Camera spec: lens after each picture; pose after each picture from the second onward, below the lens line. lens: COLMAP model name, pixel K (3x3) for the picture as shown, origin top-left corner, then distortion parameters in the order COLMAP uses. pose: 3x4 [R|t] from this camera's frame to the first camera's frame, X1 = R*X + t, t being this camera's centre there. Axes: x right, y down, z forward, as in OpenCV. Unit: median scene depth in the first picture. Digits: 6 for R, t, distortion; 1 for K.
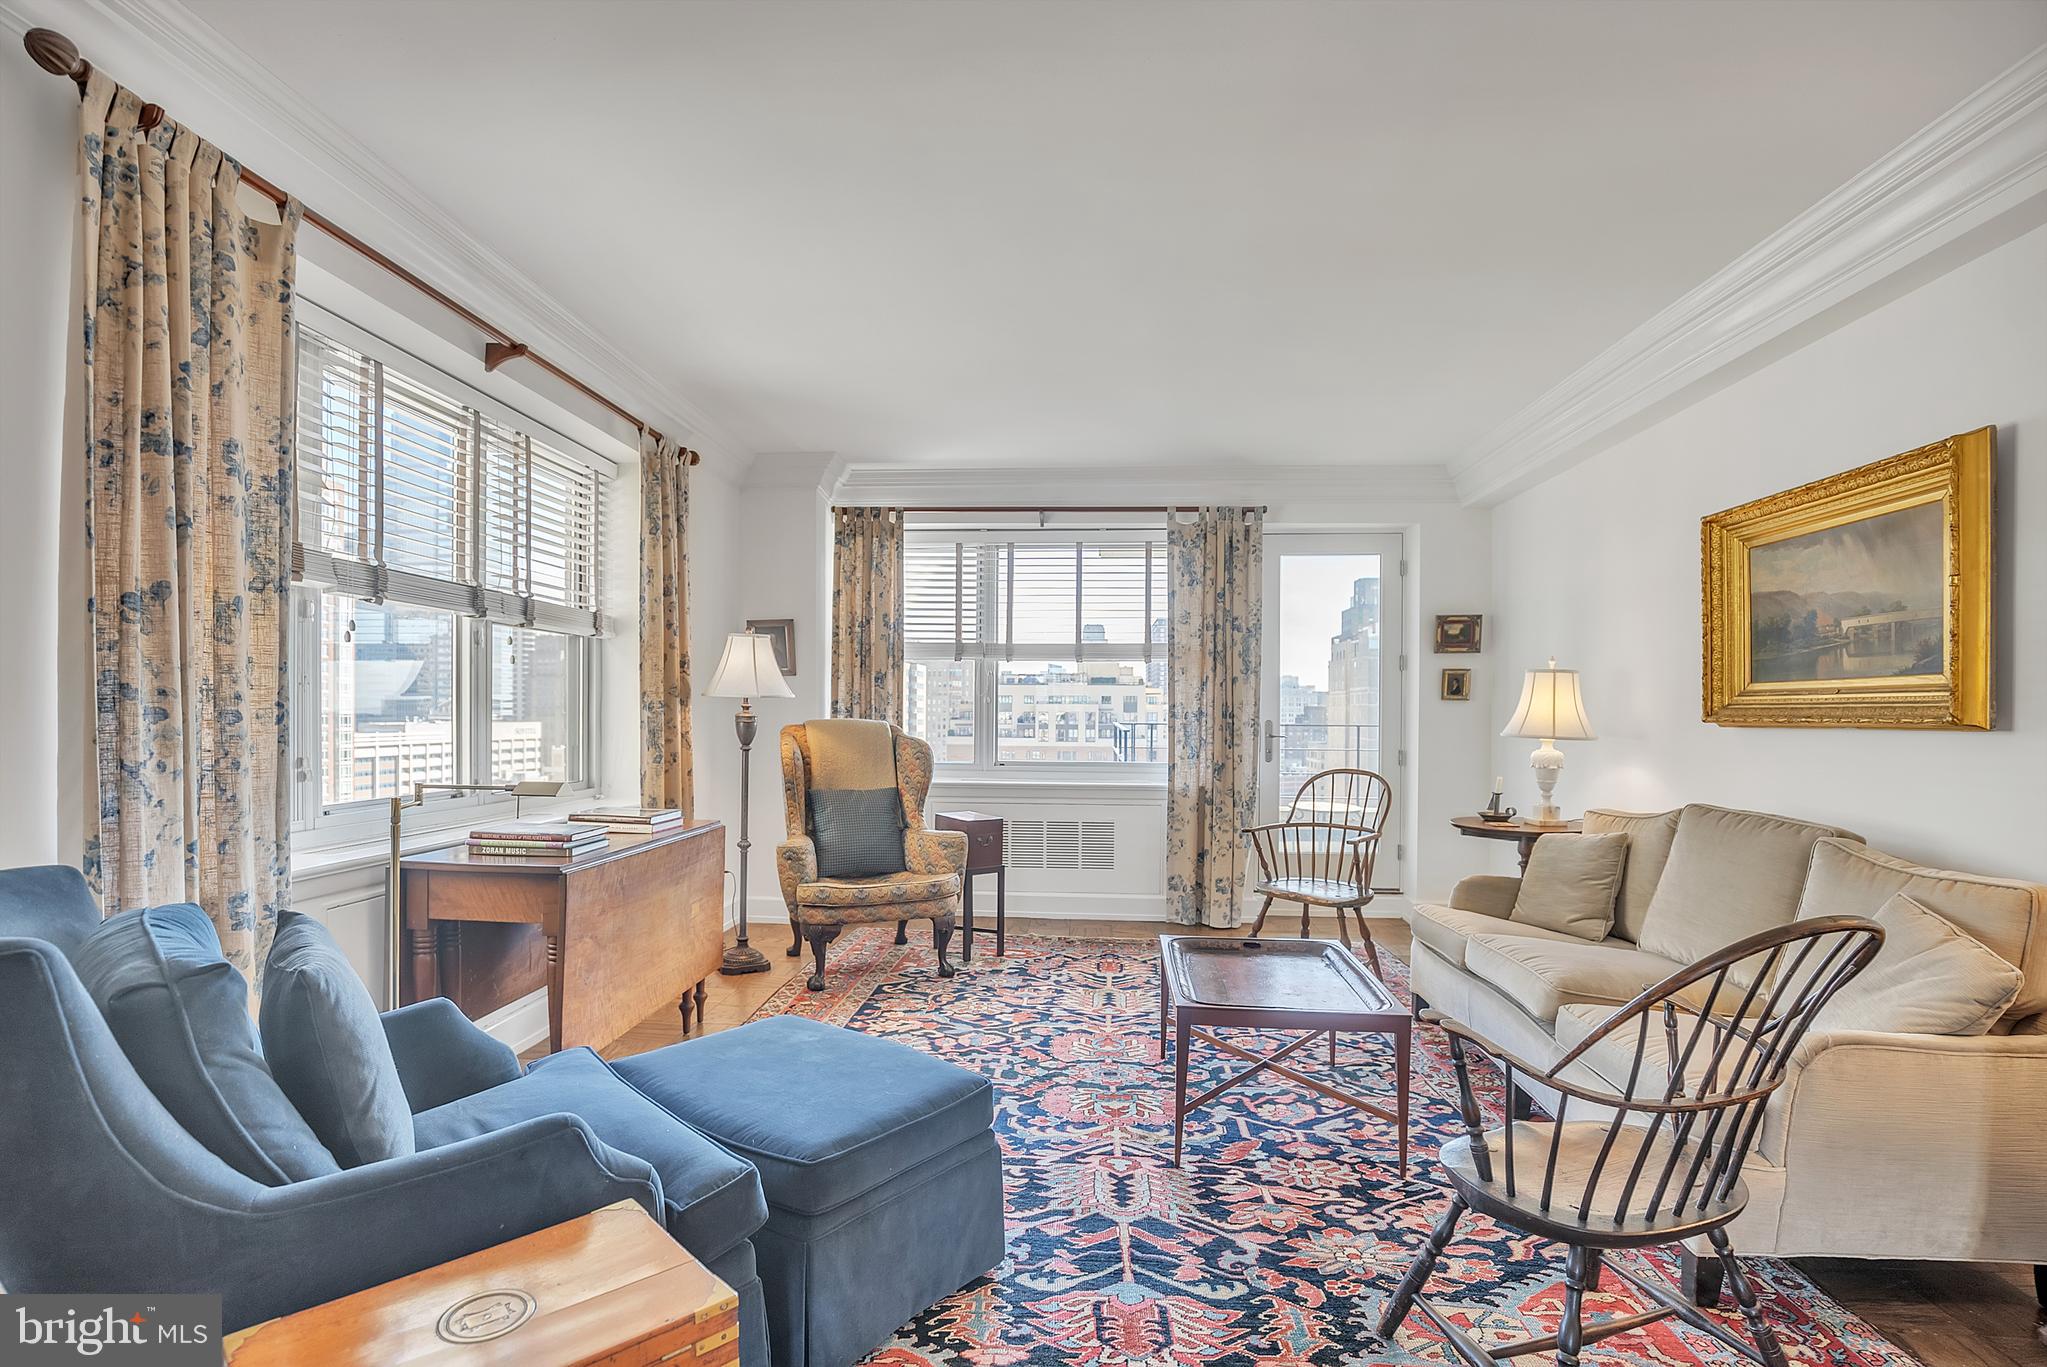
lens RADIAL K [[978.7, 0, 1025.8], [0, 978.7, 715.2], [0, 0, 1]] dist [-0.024553, 0.000744]
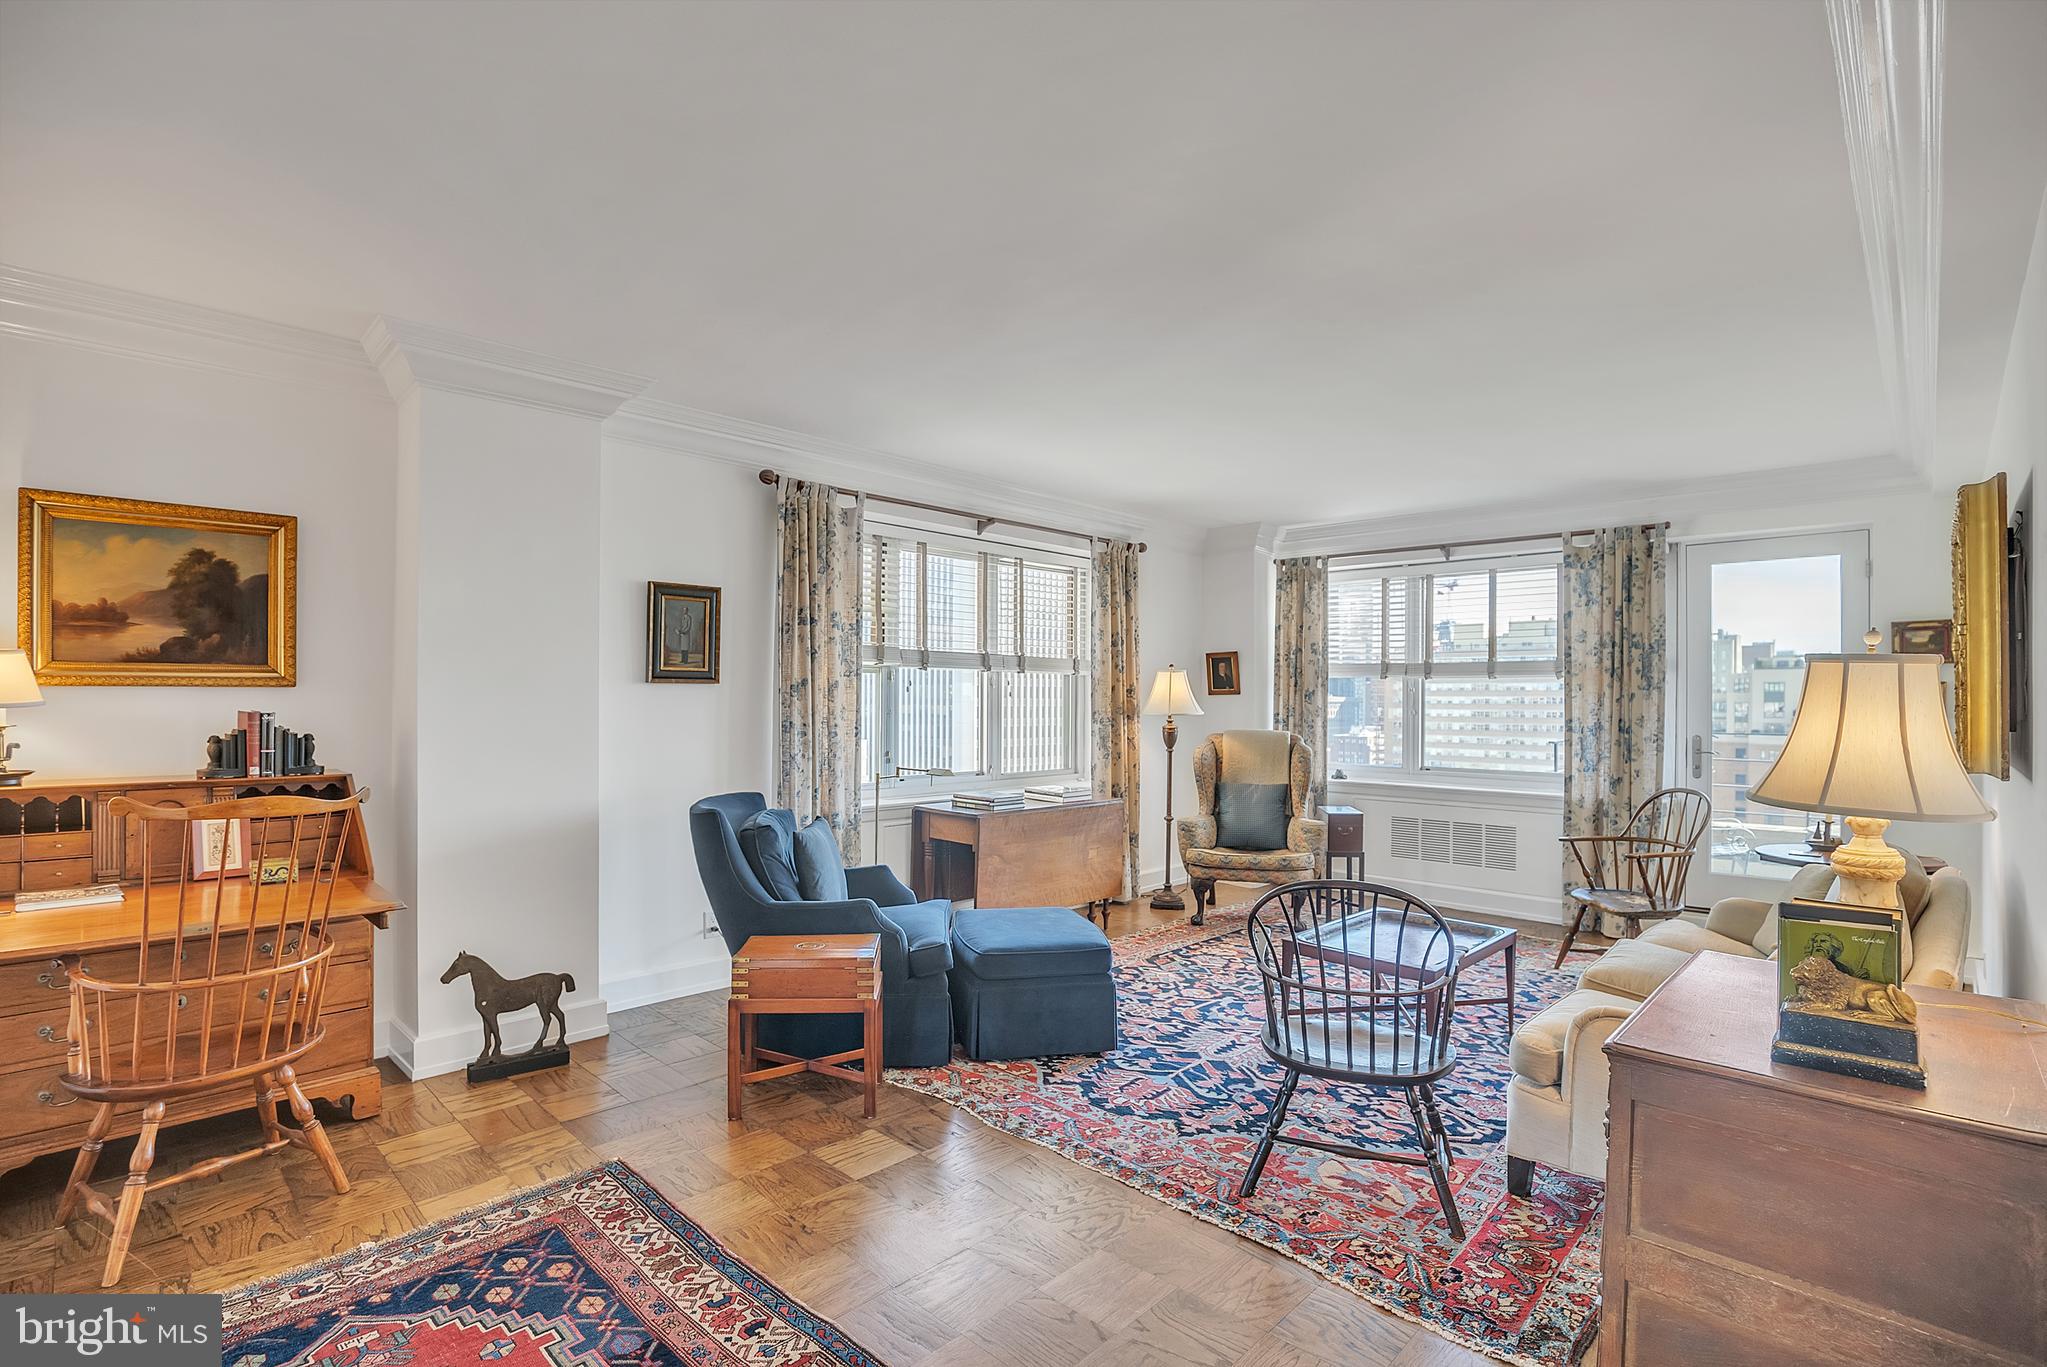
lens RADIAL K [[957.2, 0, 1023.5], [0, 957.2, 683.5], [0, 0, 1]] dist [-0.012379, 0.000183]
pose [[0.770960, -0.013156, -0.636748, 0.472726], [-0.002195, 0.999726, -0.023313, -0.032603], [0.636880, 0.019371, 0.770720, -0.224480]]
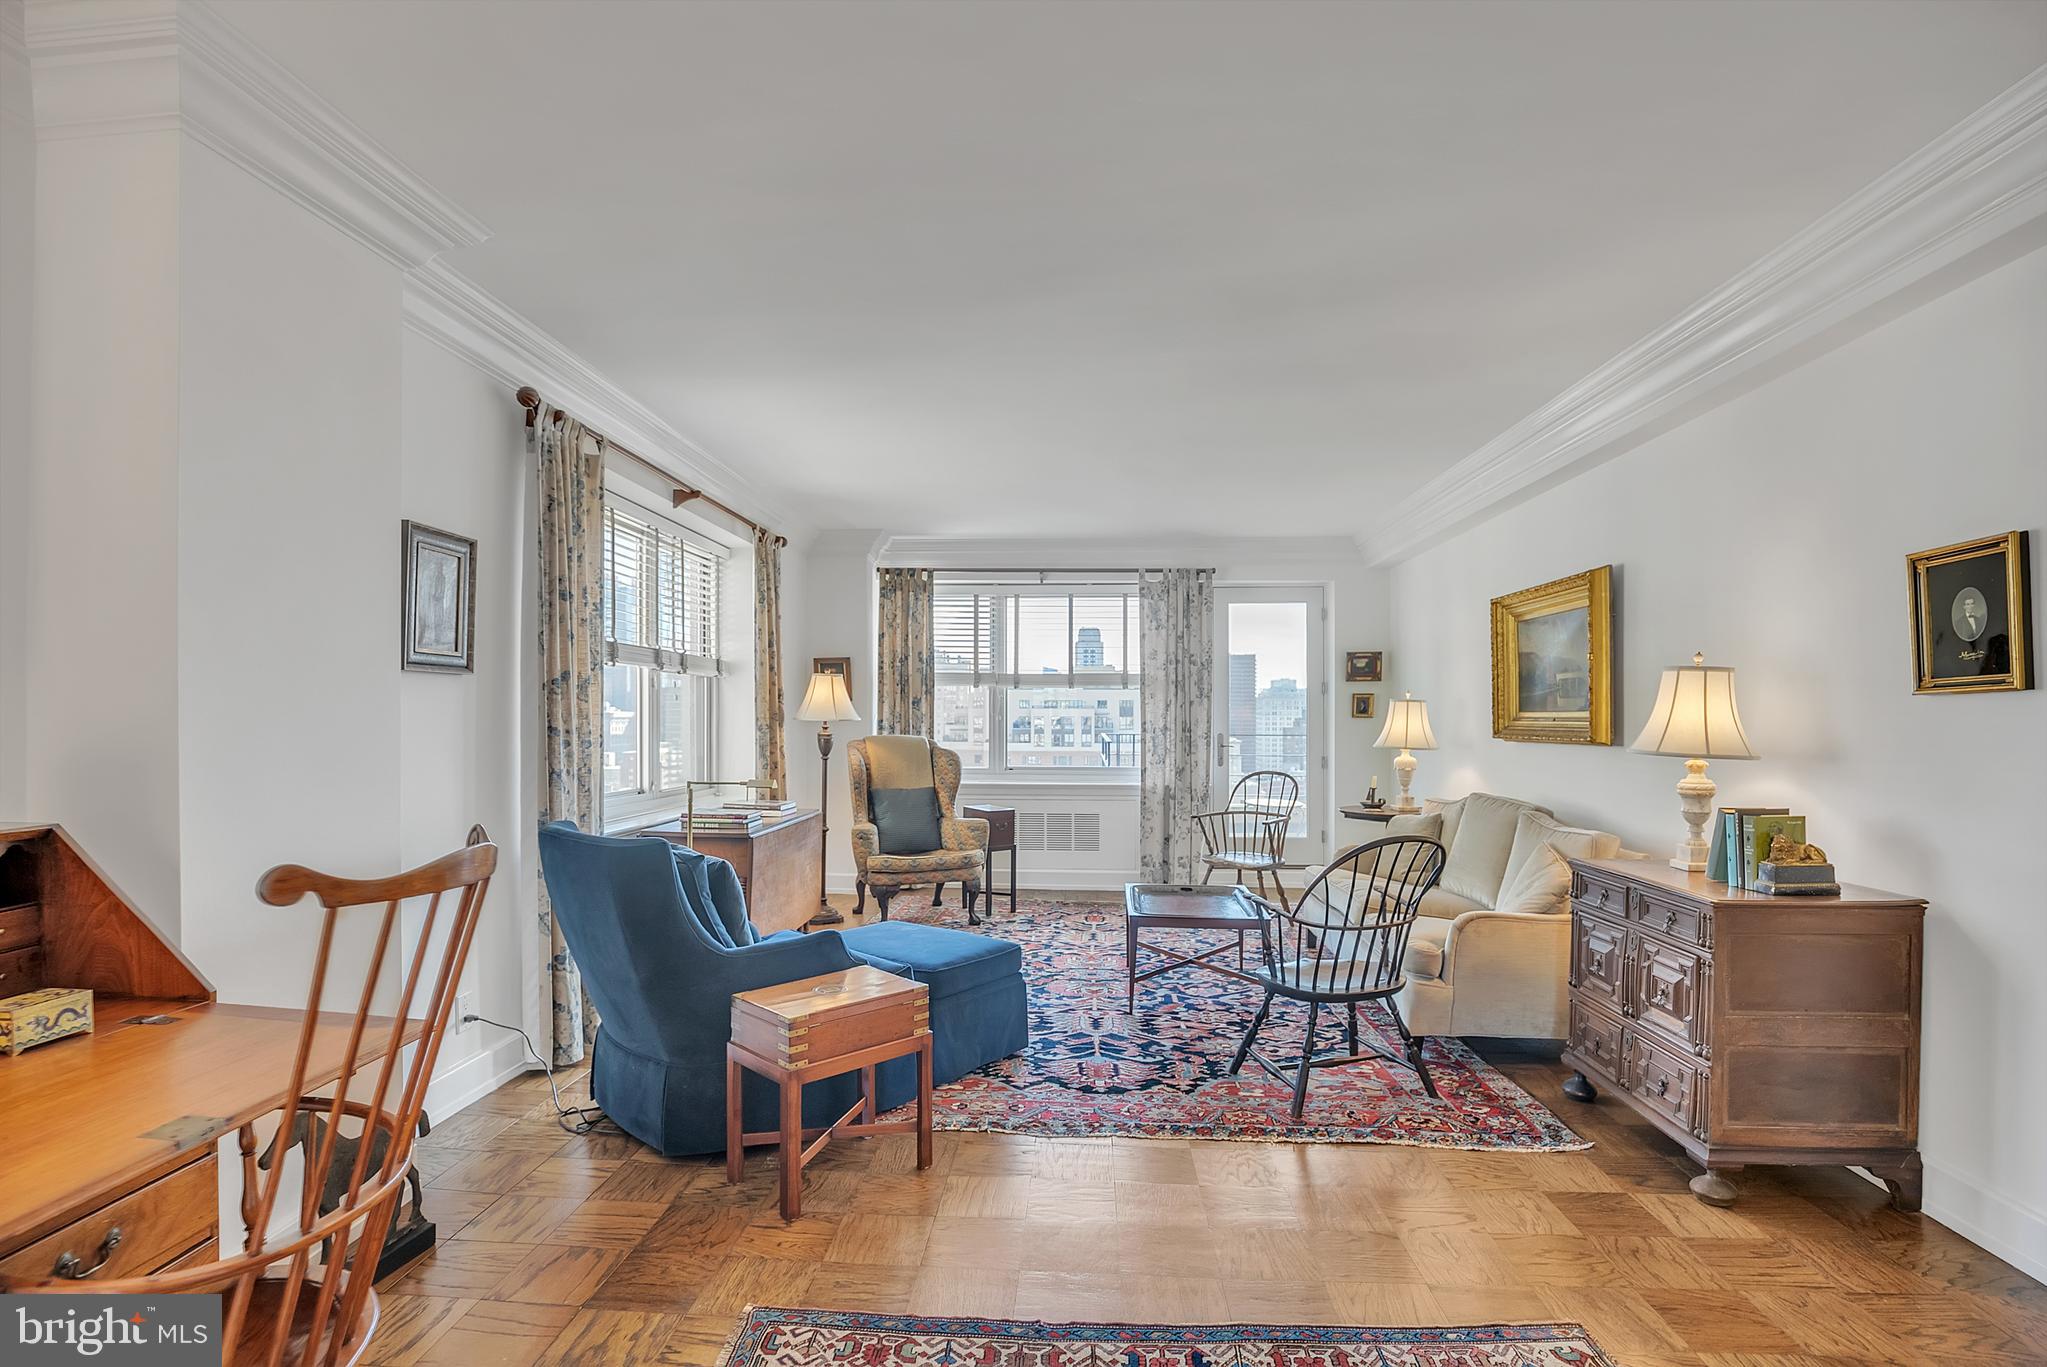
lens RADIAL K [[978.7, 0, 1025.8], [0, 978.7, 715.2], [0, 0, 1]] dist [-0.024553, 0.000744]
pose [[0.999979, -0.004603, 0.004575, -0.015559], [0.004627, 0.999976, -0.005200, -0.018612], [-0.004551, 0.005221, 0.999976, -0.387981]]
